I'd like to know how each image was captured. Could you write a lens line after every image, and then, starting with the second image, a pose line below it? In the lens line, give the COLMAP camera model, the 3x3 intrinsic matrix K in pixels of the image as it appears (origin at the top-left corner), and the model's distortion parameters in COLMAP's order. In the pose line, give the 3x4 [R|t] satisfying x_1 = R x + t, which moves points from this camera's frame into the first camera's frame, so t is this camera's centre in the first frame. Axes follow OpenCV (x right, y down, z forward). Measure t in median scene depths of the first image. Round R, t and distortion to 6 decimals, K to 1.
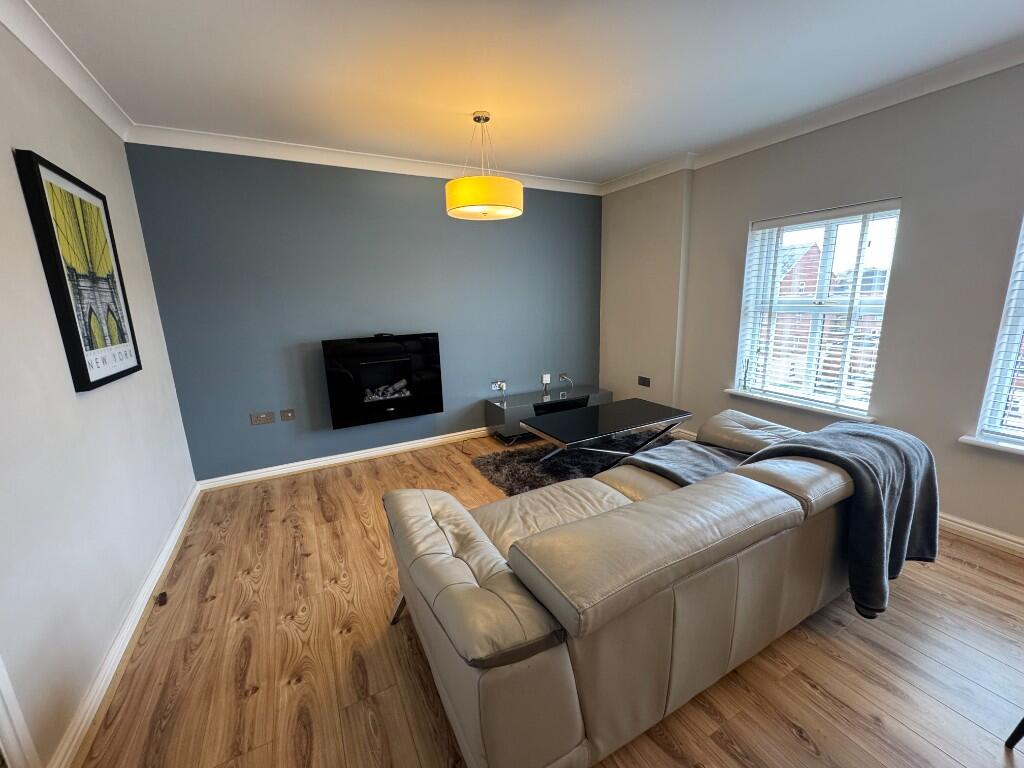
lens RADIAL K [[404.3, 0, 514.4], [0, 404.3, 383.6], [0, 0, 1]] dist [-0.002487, 0.001730]
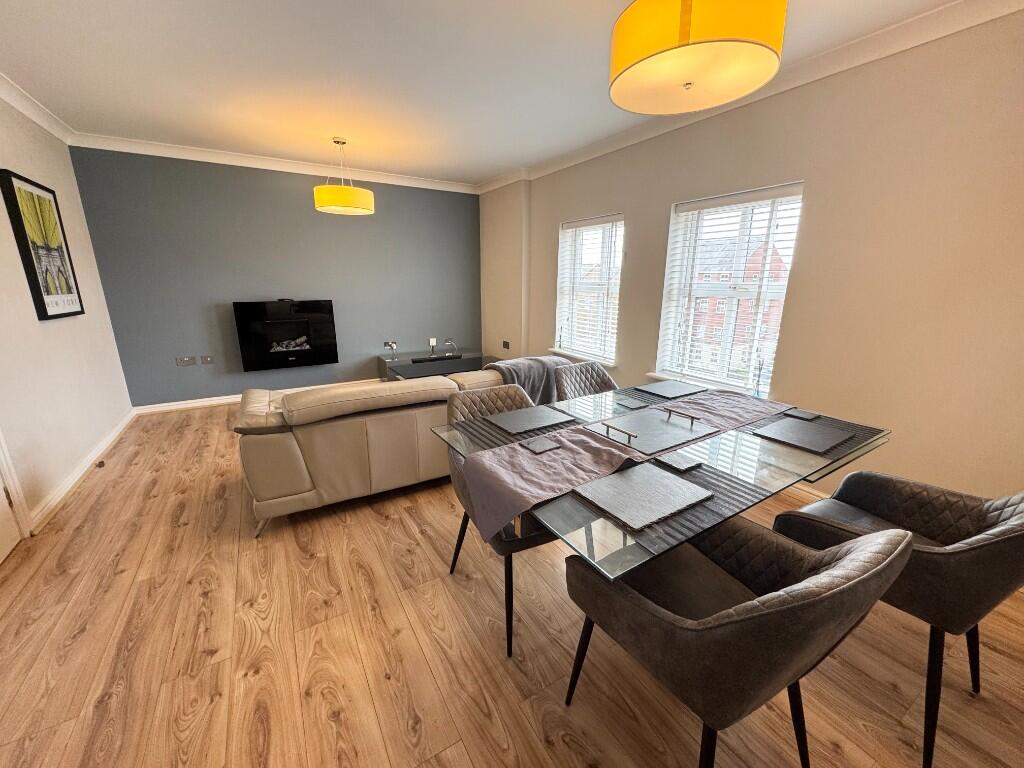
lens RADIAL K [[404.3, 0, 511.3], [0, 404.3, 381.8], [0, 0, 1]] dist [-0.002487, 0.001730]
pose [[0.998277, 0.019157, 0.055457, 0.432686], [-0.021243, 0.999079, 0.037269, 0.101537], [-0.054692, -0.038383, 0.997765, -0.439410]]
